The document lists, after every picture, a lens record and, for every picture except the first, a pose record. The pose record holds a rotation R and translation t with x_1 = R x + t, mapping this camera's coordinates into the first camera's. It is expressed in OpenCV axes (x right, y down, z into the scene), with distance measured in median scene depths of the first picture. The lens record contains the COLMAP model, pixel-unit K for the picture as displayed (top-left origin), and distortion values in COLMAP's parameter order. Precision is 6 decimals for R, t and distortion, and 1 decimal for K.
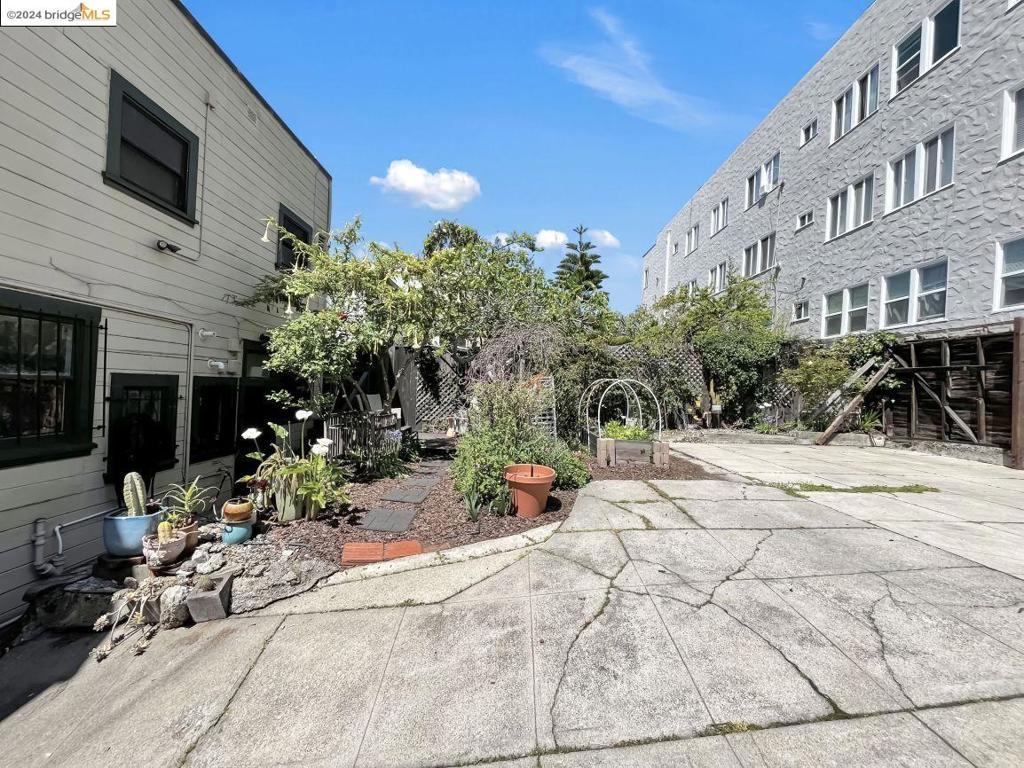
lens RADIAL K [[418.1, 0, 510.4], [0, 418.1, 387.6], [0, 0, 1]] dist [-0.001162, 0.000139]
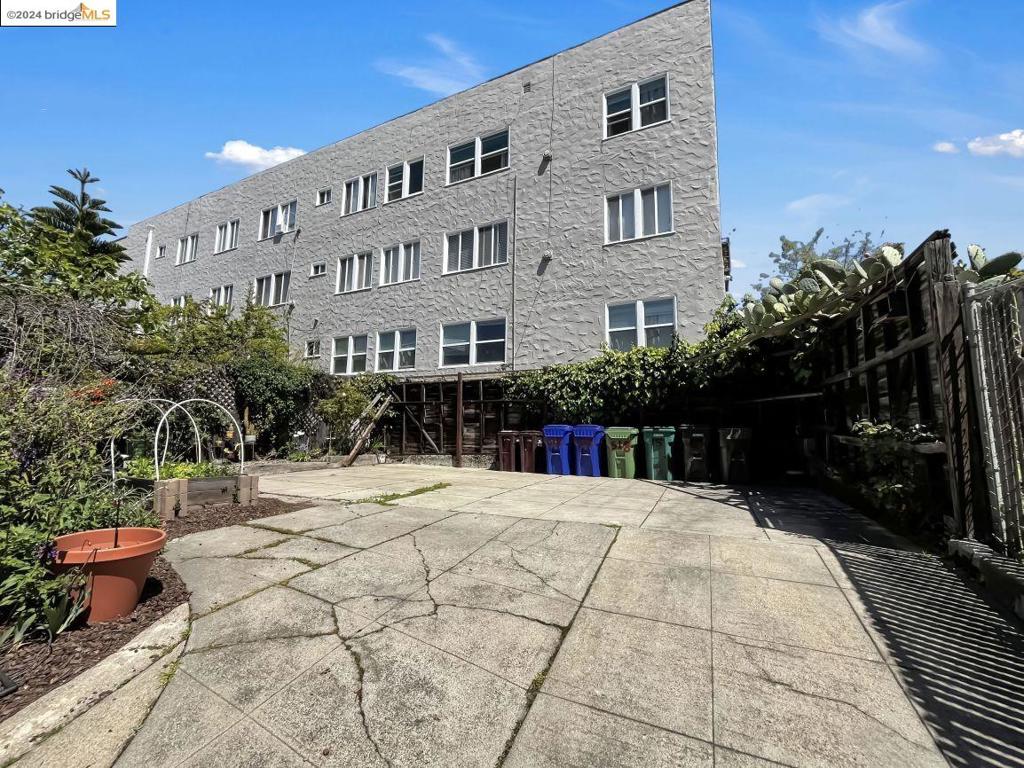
lens RADIAL K [[418.1, 0, 510.4], [0, 418.1, 387.6], [0, 0, 1]] dist [-0.001162, 0.000139]
pose [[0.420587, 0.071420, 0.904437, -0.118075], [0.005238, 0.996689, -0.081141, 0.016678], [-0.907237, 0.038864, 0.418820, 0.105378]]
